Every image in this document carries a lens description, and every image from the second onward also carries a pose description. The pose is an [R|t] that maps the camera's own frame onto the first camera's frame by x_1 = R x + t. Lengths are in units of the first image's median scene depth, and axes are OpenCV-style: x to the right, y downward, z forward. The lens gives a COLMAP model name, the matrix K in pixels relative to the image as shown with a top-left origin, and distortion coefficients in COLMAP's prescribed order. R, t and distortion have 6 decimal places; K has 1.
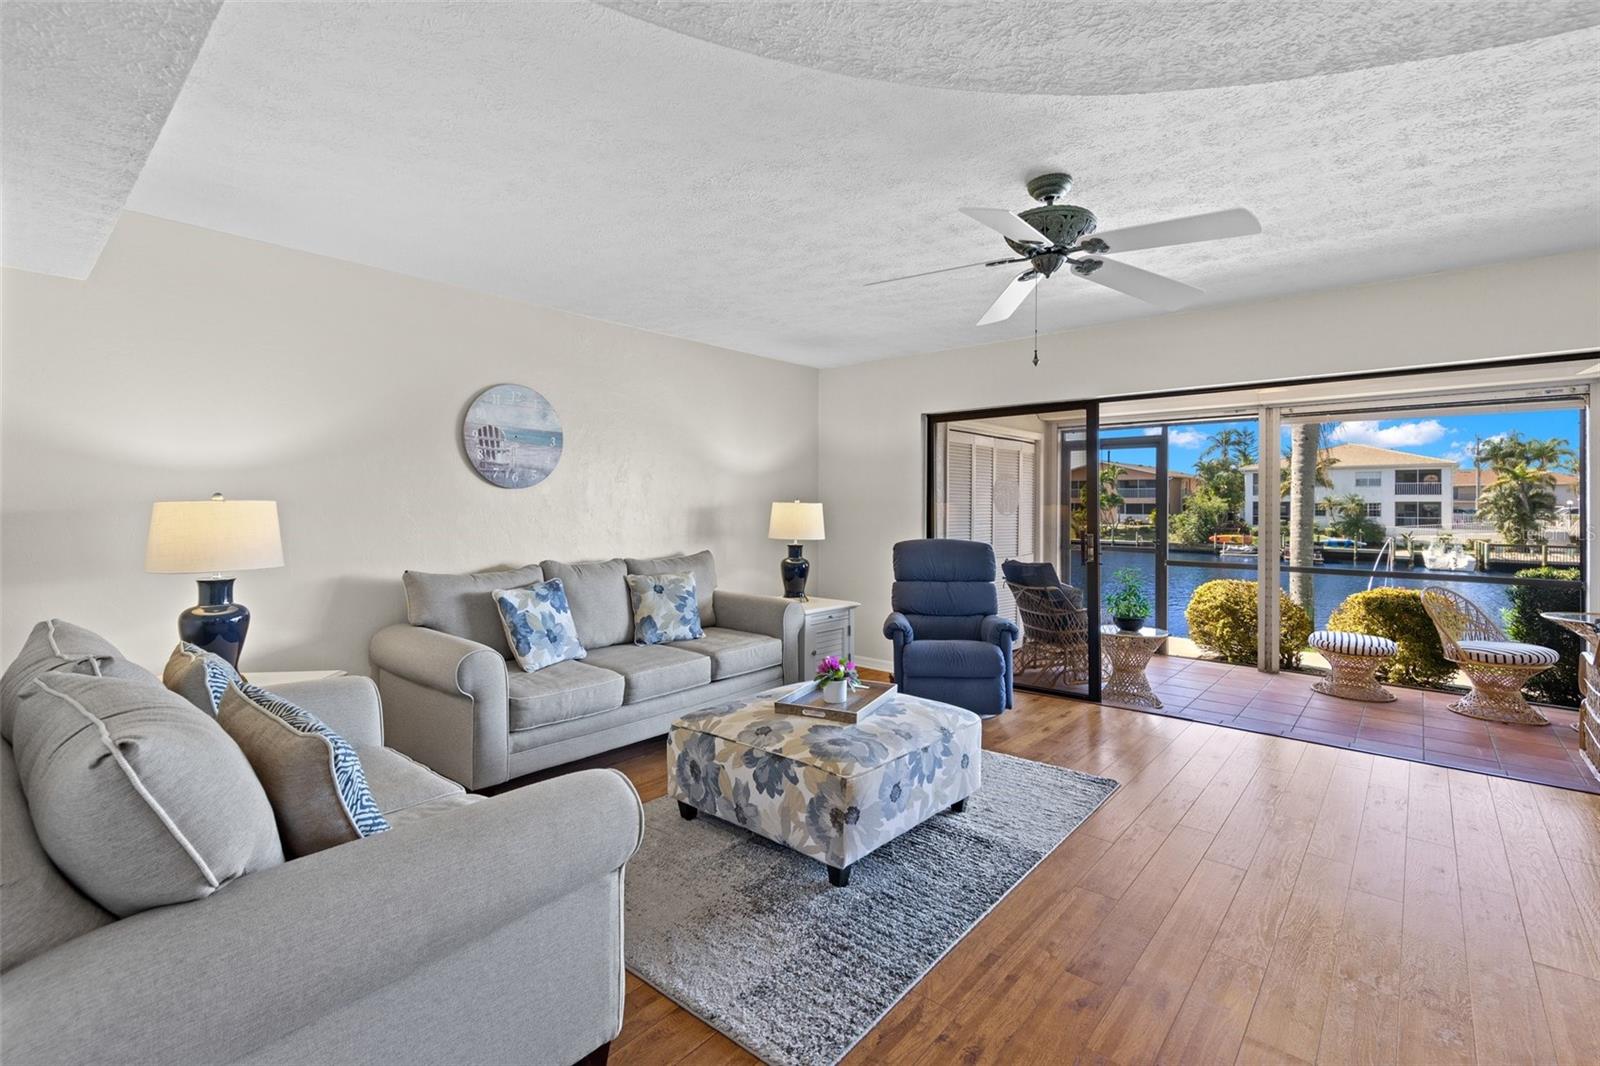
lens RADIAL K [[719.6, 0, 799.2], [0, 719.6, 501.7], [0, 0, 1]] dist [0.009251, -0.000206]
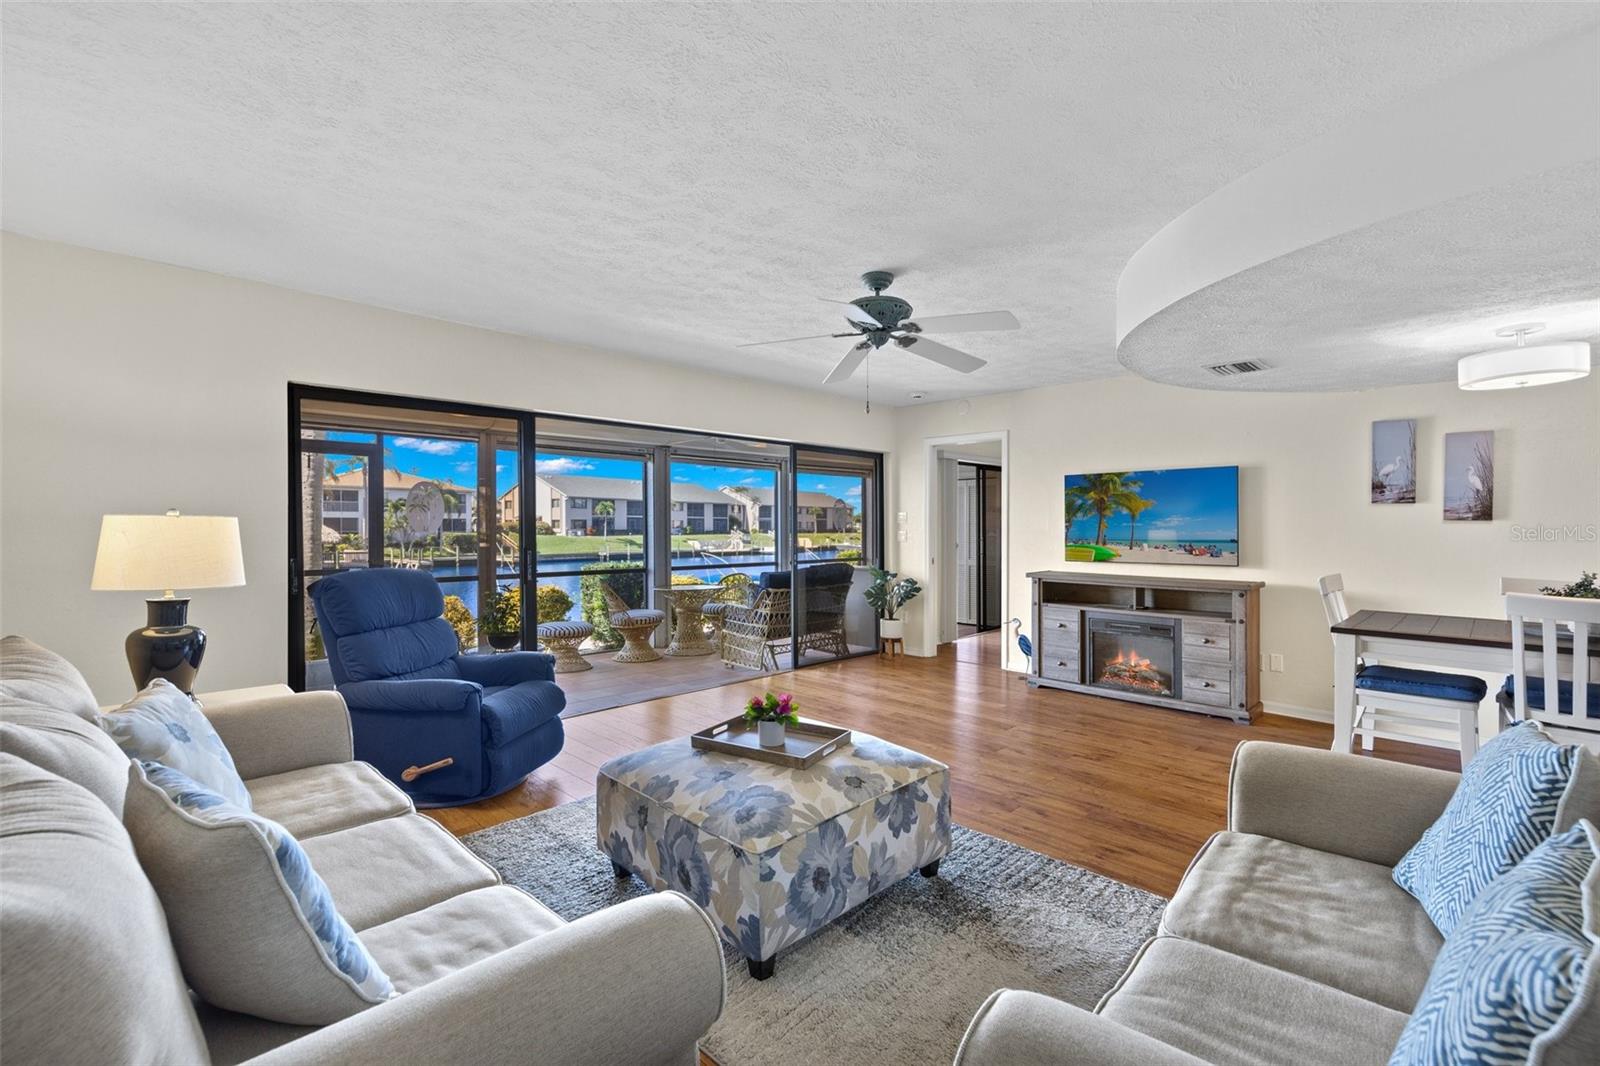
lens RADIAL K [[697.0, 0, 806.1], [0, 697.0, 524.0], [0, 0, 1]] dist [0.006006, 0.000085]
pose [[0.066374, -0.003444, 0.997789, -0.455312], [-0.007557, 0.999964, 0.003954, 0.001690], [-0.997766, -0.007803, 0.066345, 0.511152]]
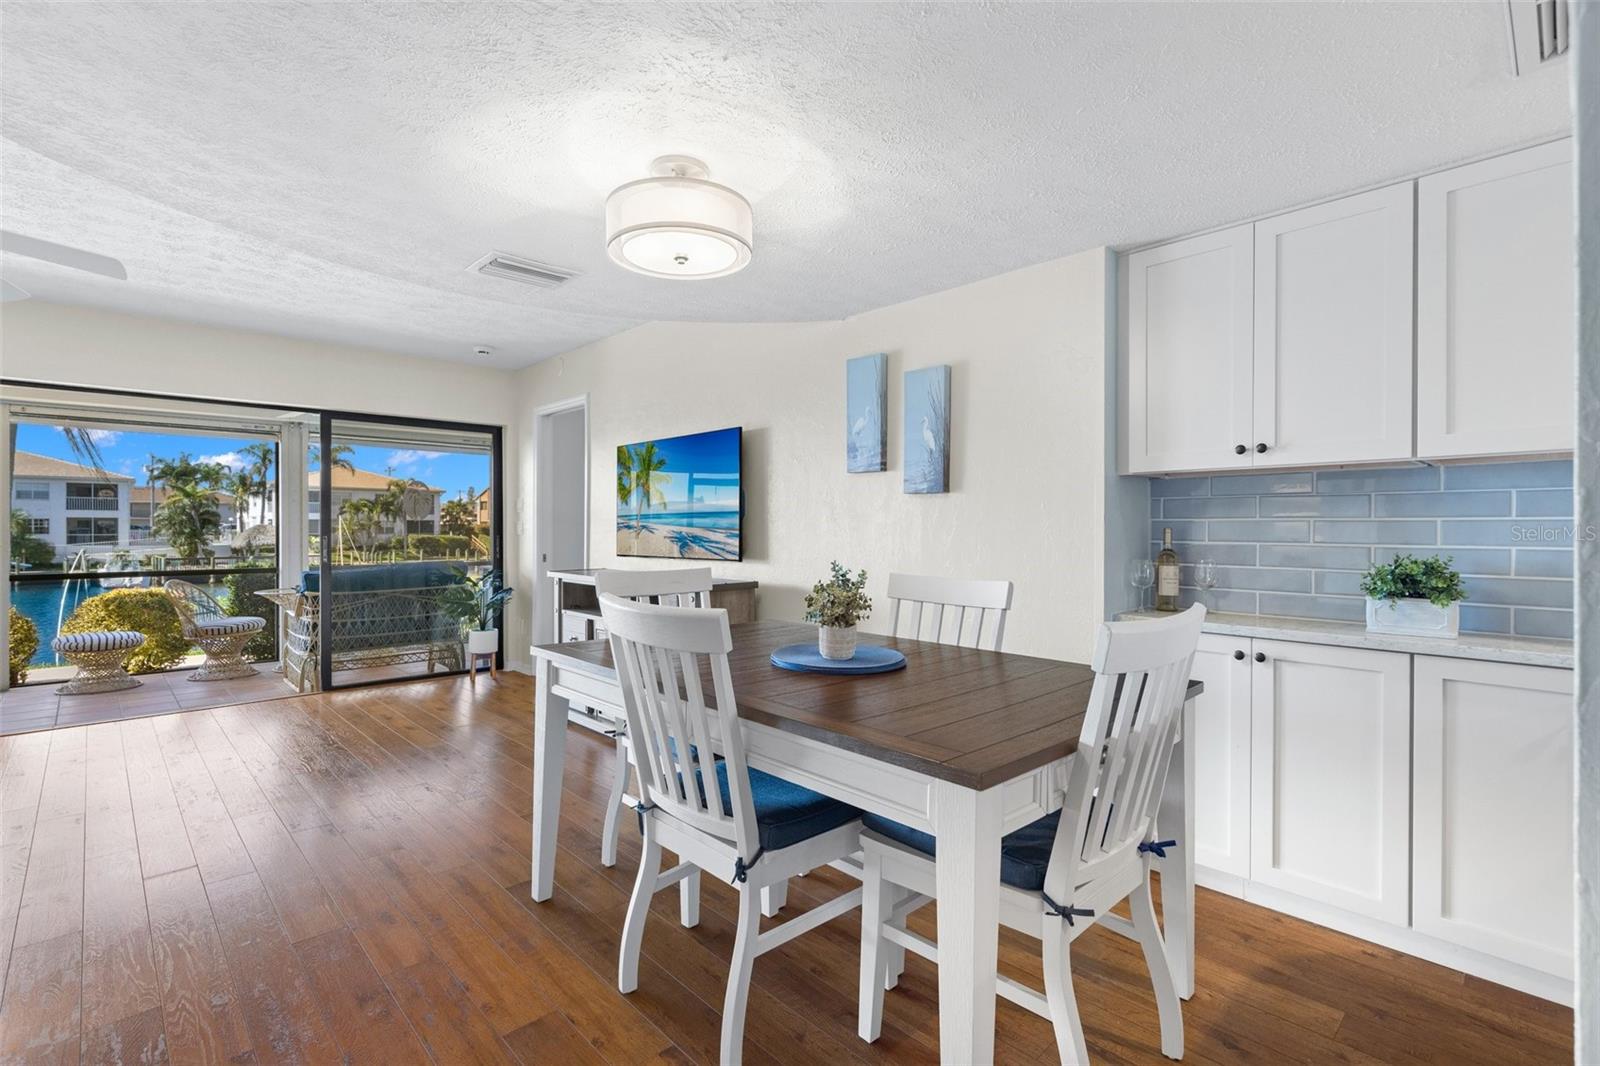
lens RADIAL K [[737.6, 0, 800.0], [0, 737.6, 533.0], [0, 0, 1]] dist [0.007621, 0.000207]
pose [[0.097342, -0.012771, 0.995169, -0.220137], [-0.005962, 0.999892, 0.013415, 0.018923], [-0.995233, -0.007239, 0.097255, -0.123499]]
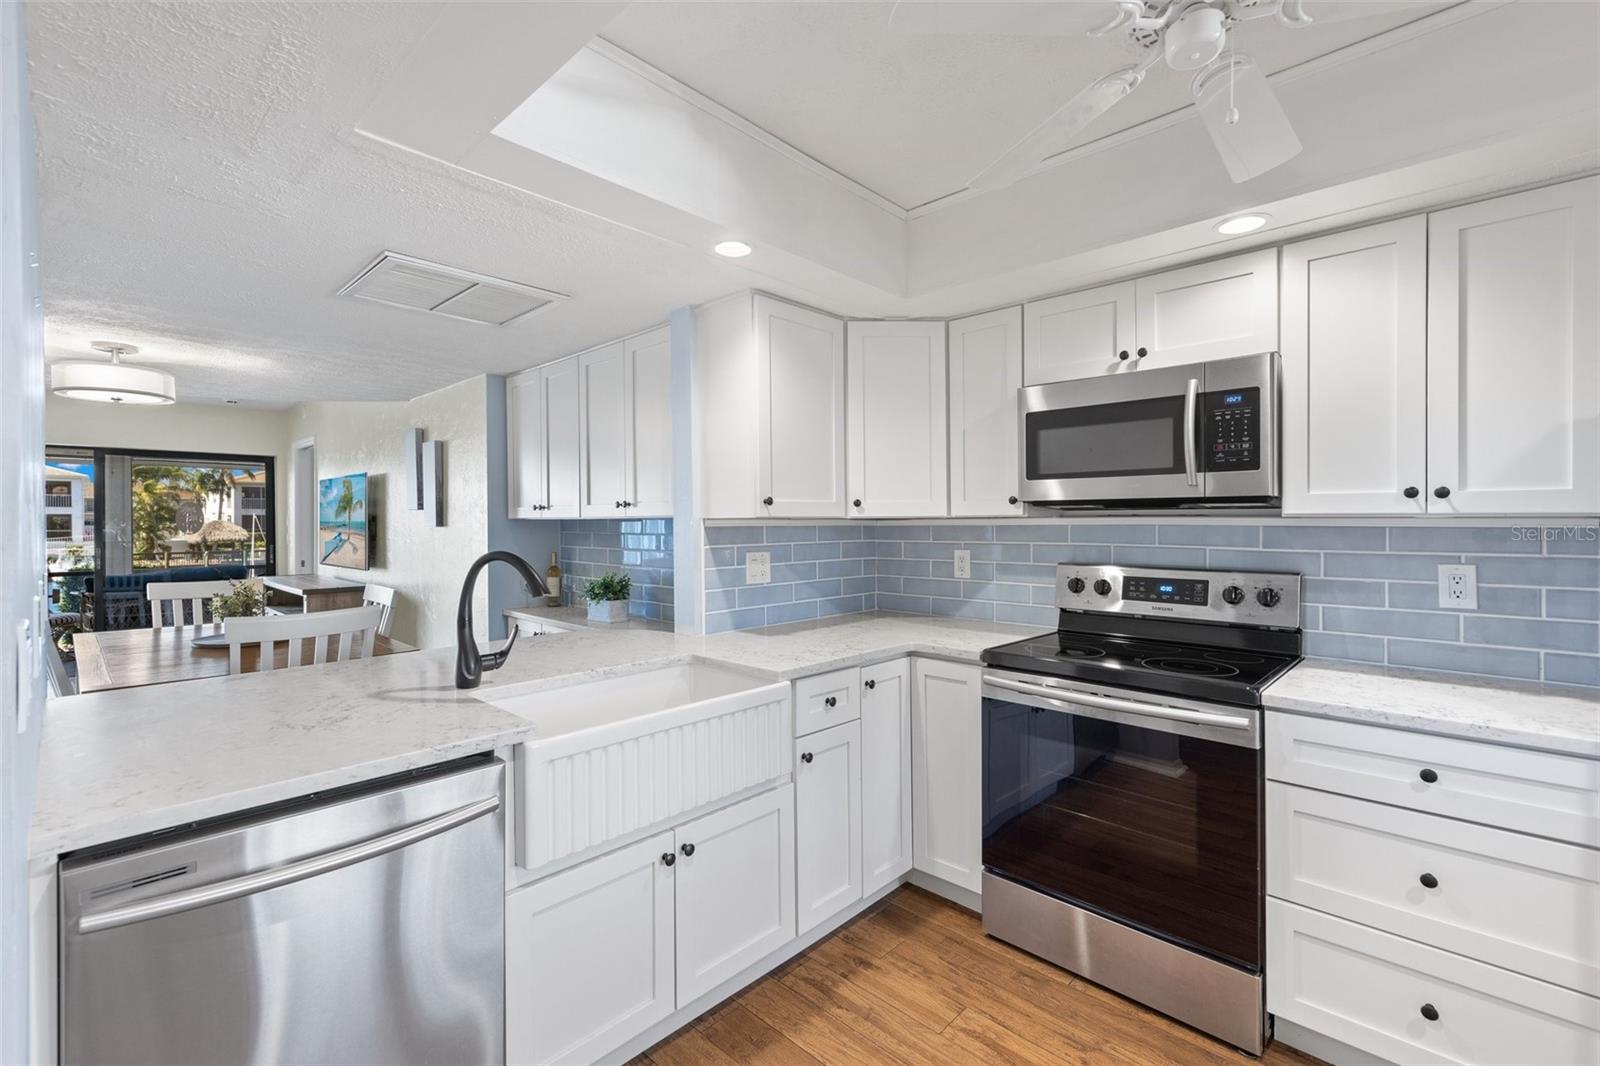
lens RADIAL K [[697.0, 0, 806.1], [0, 697.0, 524.0], [0, 0, 1]] dist [0.006006, 0.000085]
pose [[0.044146, -0.011125, 0.998963, -0.419821], [-0.004225, 0.999927, 0.011322, -0.019686], [-0.999016, -0.004720, 0.044096, -0.638338]]
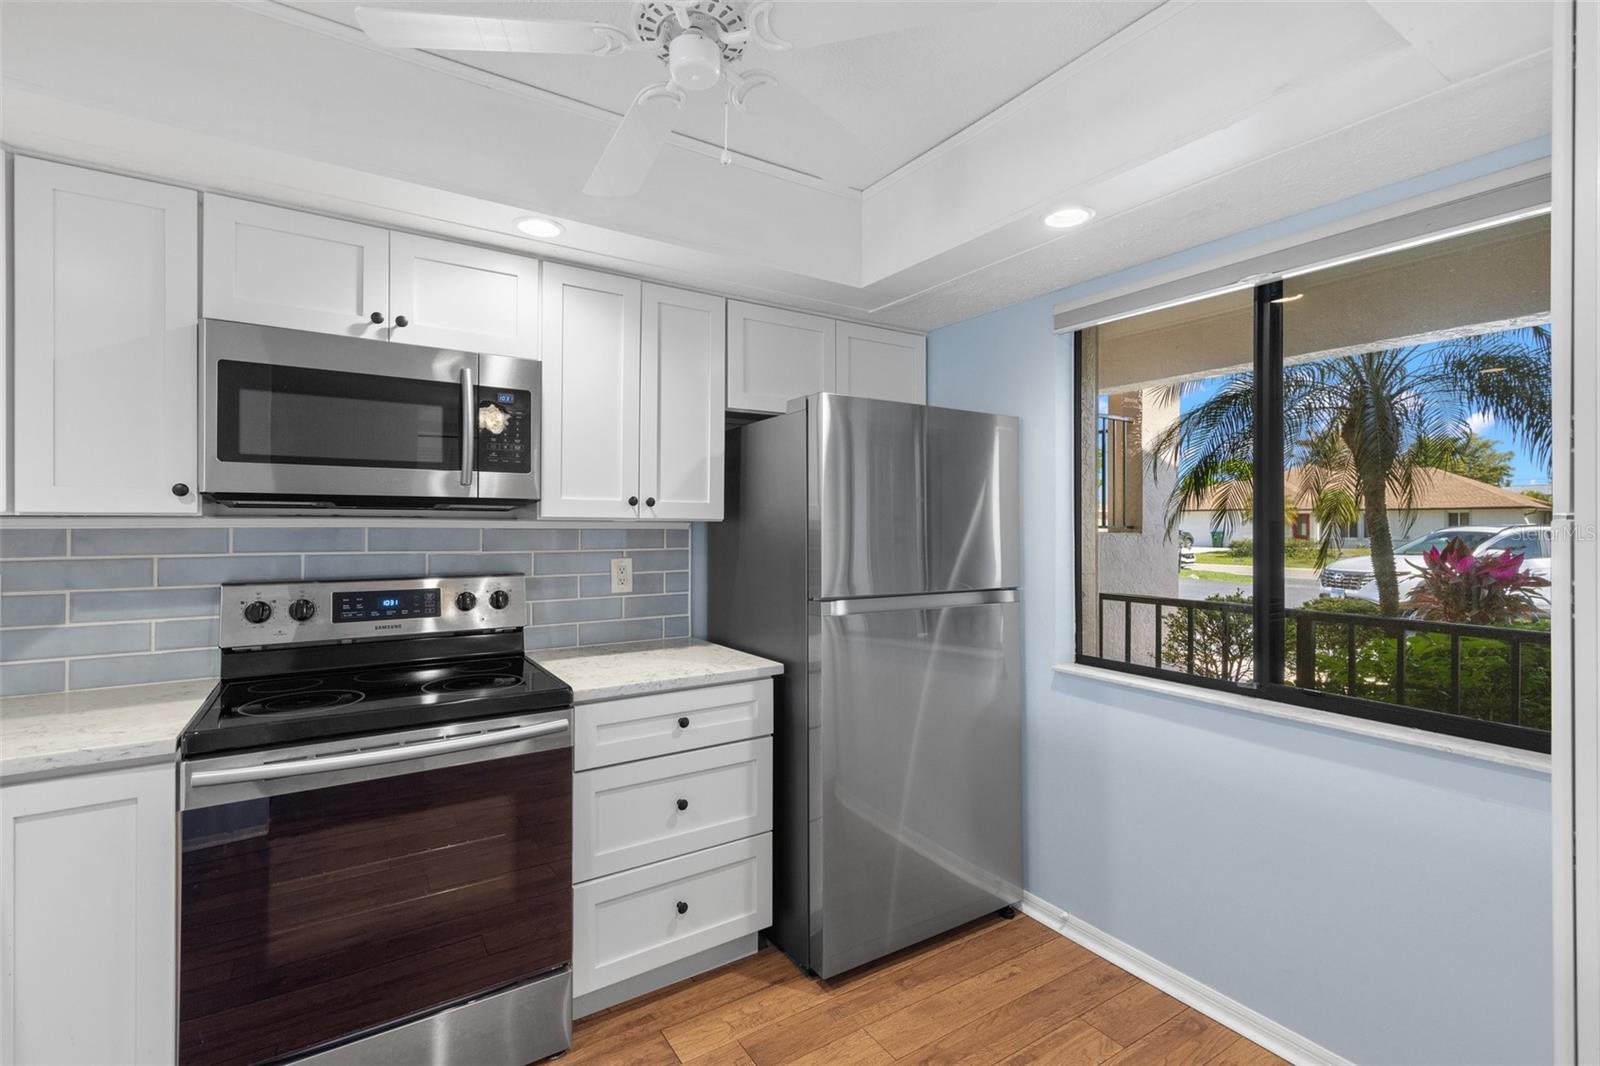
lens RADIAL K [[715.9, 0, 800.4], [0, 715.9, 521.5], [0, 0, 1]] dist [0.008718, -0.000041]
pose [[-0.959381, -0.008366, 0.281989, -0.285723], [-0.011009, 0.999909, -0.007792, -0.017880], [-0.281898, -0.010580, -0.959386, -0.533805]]
